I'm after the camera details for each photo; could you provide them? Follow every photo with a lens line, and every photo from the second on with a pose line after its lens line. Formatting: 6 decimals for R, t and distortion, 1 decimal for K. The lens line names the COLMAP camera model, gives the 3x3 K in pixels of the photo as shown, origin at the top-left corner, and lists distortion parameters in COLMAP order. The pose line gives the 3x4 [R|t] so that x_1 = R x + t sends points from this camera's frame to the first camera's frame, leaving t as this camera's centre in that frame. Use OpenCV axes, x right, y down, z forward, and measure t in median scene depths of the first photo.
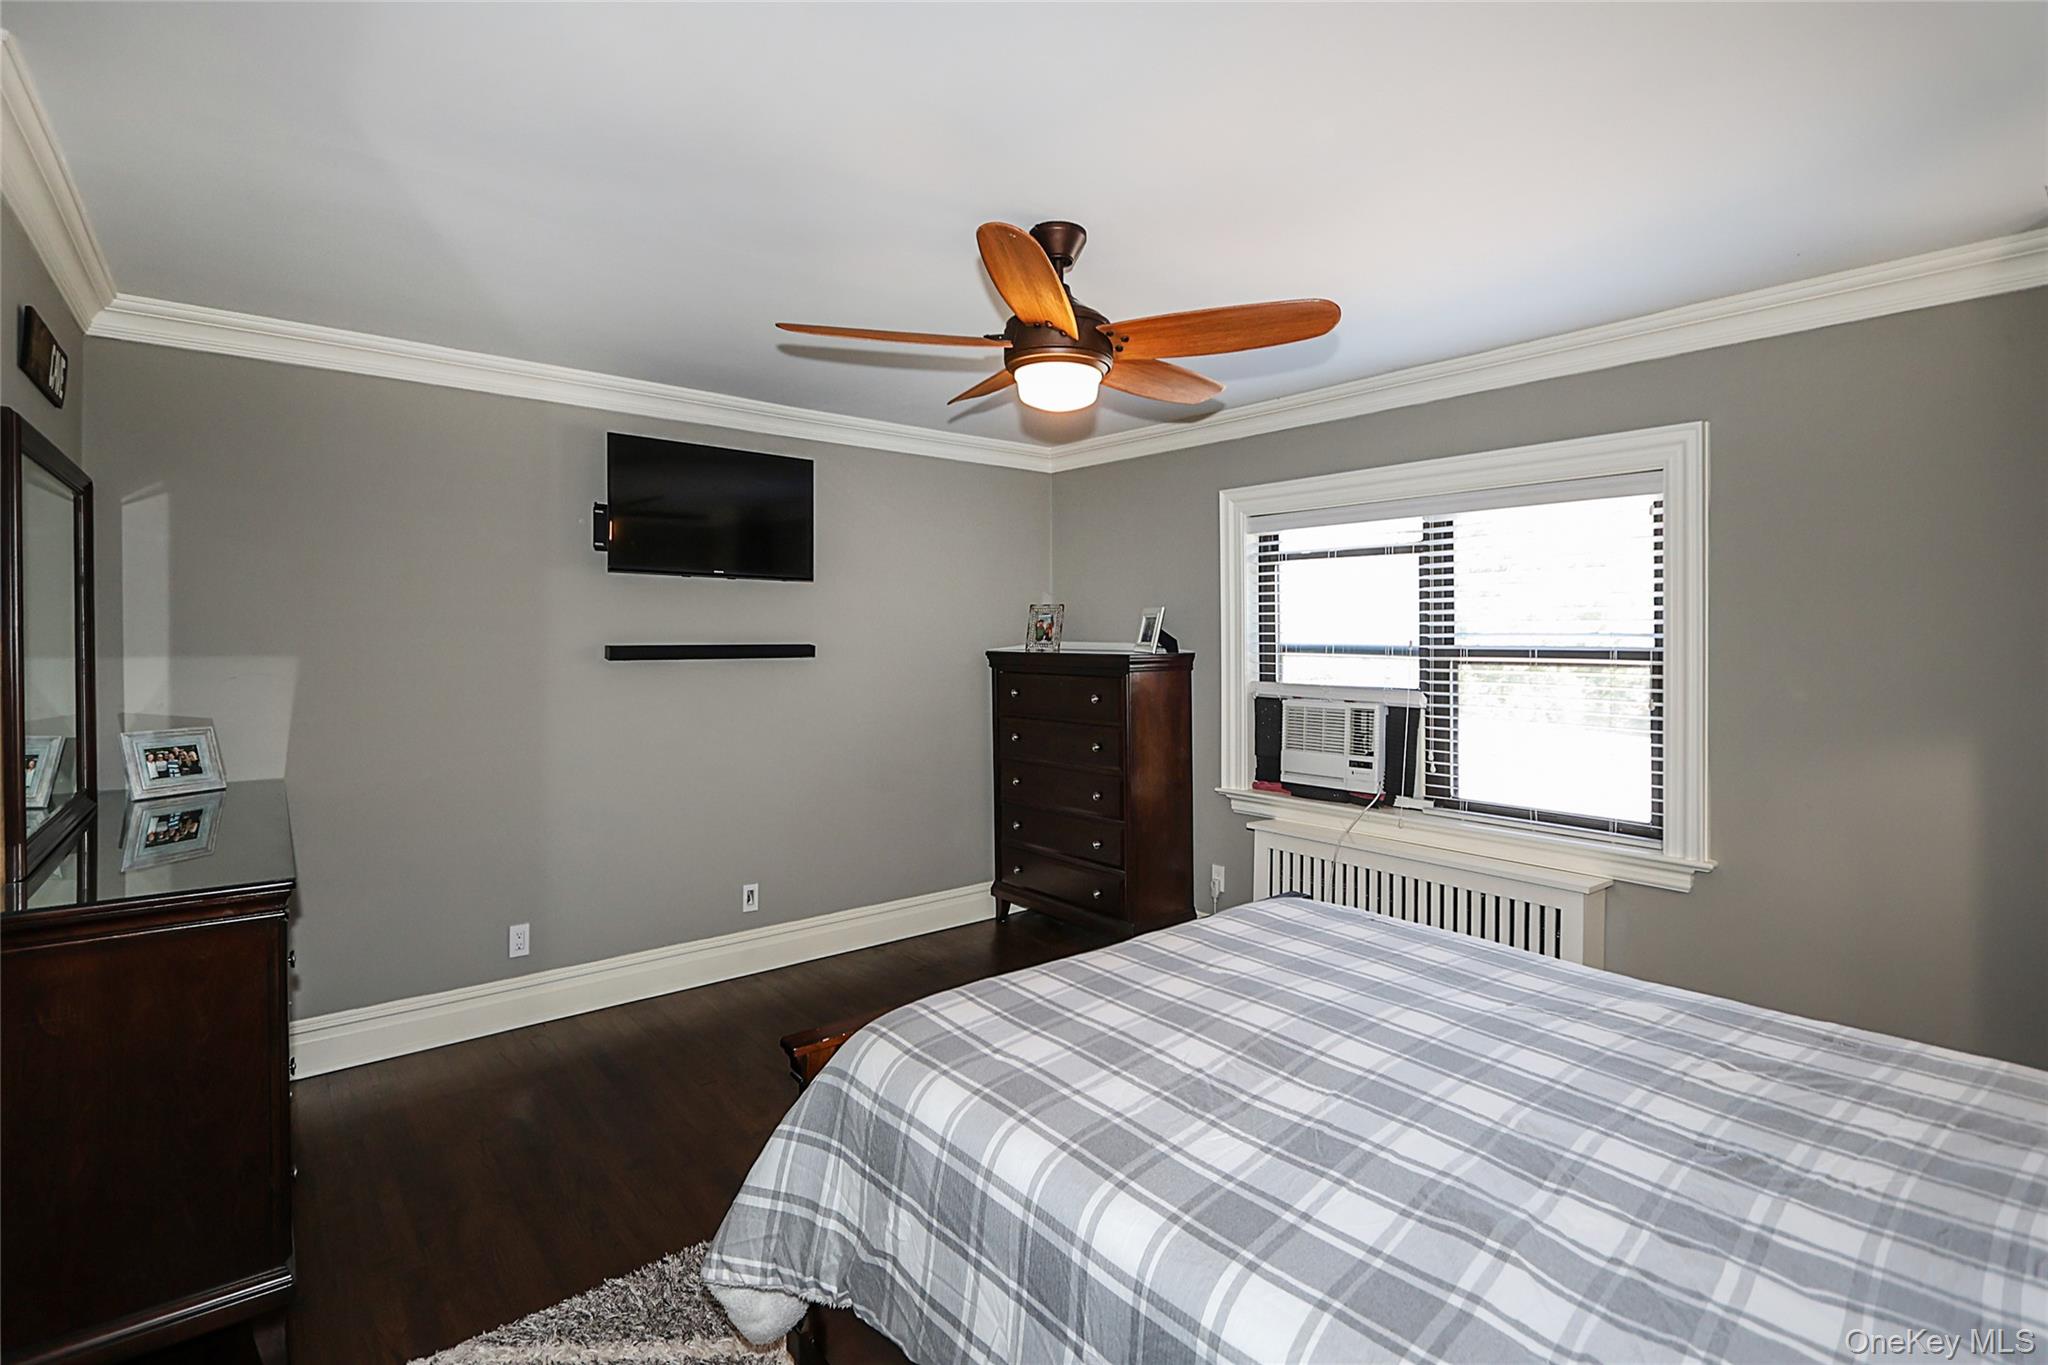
lens RADIAL K [[958.7, 0, 1024.7], [0, 958.7, 639.5], [0, 0, 1]] dist [-0.000832, -0.000016]
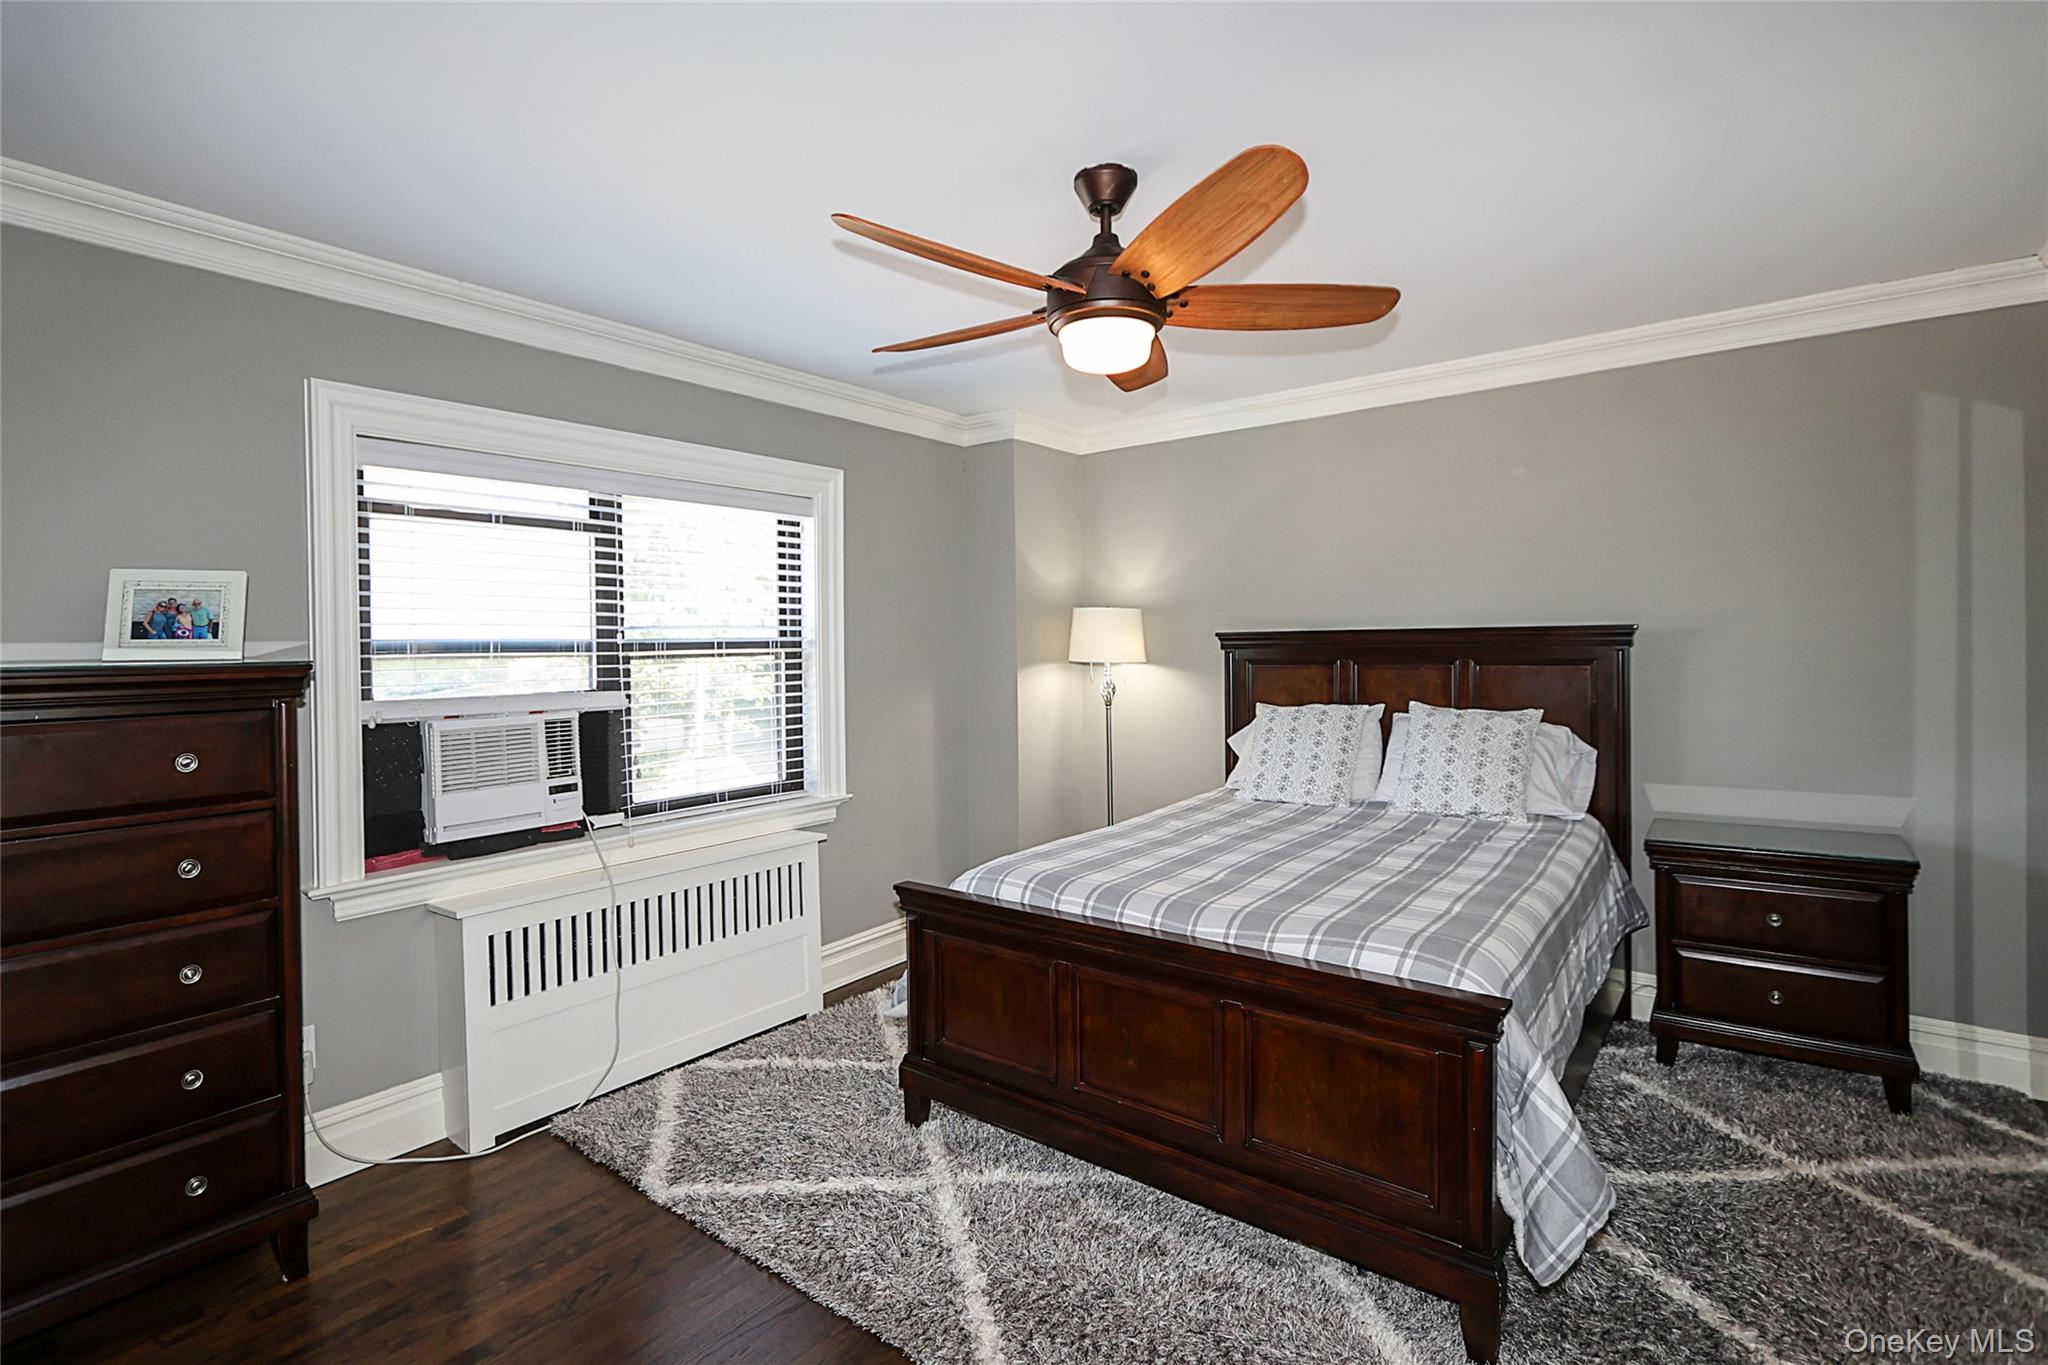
lens RADIAL K [[958.7, 0, 1024.7], [0, 958.7, 639.5], [0, 0, 1]] dist [-0.000832, -0.000016]
pose [[-0.219075, -0.013806, 0.975610, -0.534019], [-0.000966, 0.999902, 0.013932, -0.006479], [-0.975708, 0.002110, -0.219067, 0.827715]]
